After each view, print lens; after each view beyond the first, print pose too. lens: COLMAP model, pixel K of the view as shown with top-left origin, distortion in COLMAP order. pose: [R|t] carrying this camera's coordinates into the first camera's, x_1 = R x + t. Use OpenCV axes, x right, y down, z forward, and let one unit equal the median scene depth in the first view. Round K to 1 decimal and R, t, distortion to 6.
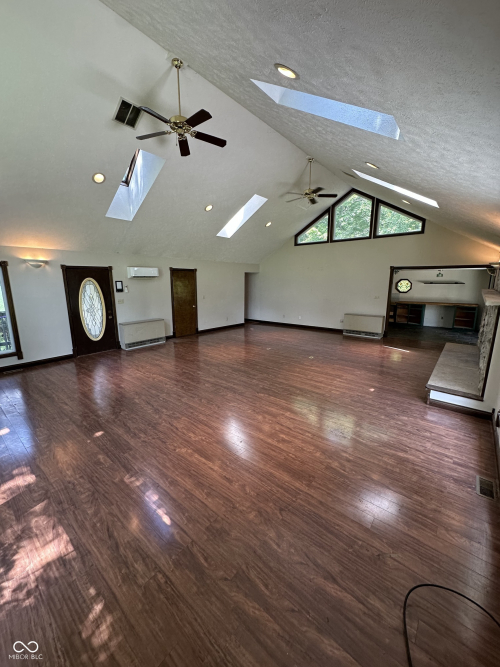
lens RADIAL K [[264.8, 0, 250.0], [0, 264.8, 336.7], [0, 0, 1]] dist [0.003813, 0.000202]
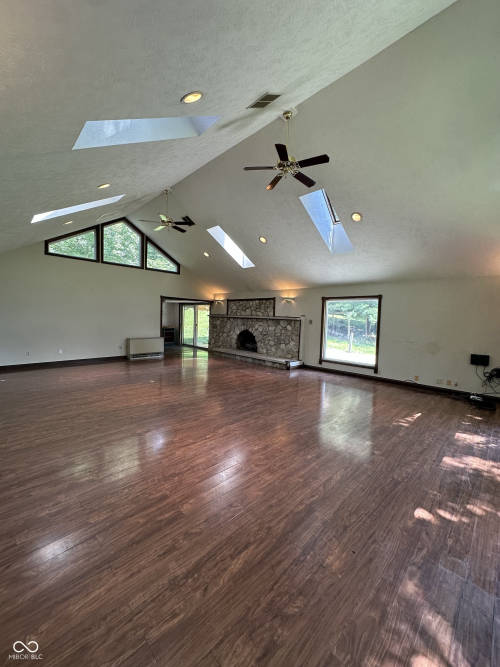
lens RADIAL K [[264.8, 0, 251.5], [0, 264.8, 334.6], [0, 0, 1]] dist [0.003813, 0.000202]
pose [[0.082145, -0.060373, 0.994790, -0.652525], [0.181999, 0.982287, 0.044585, -0.071583], [-0.979861, 0.177388, 0.091678, 0.527717]]
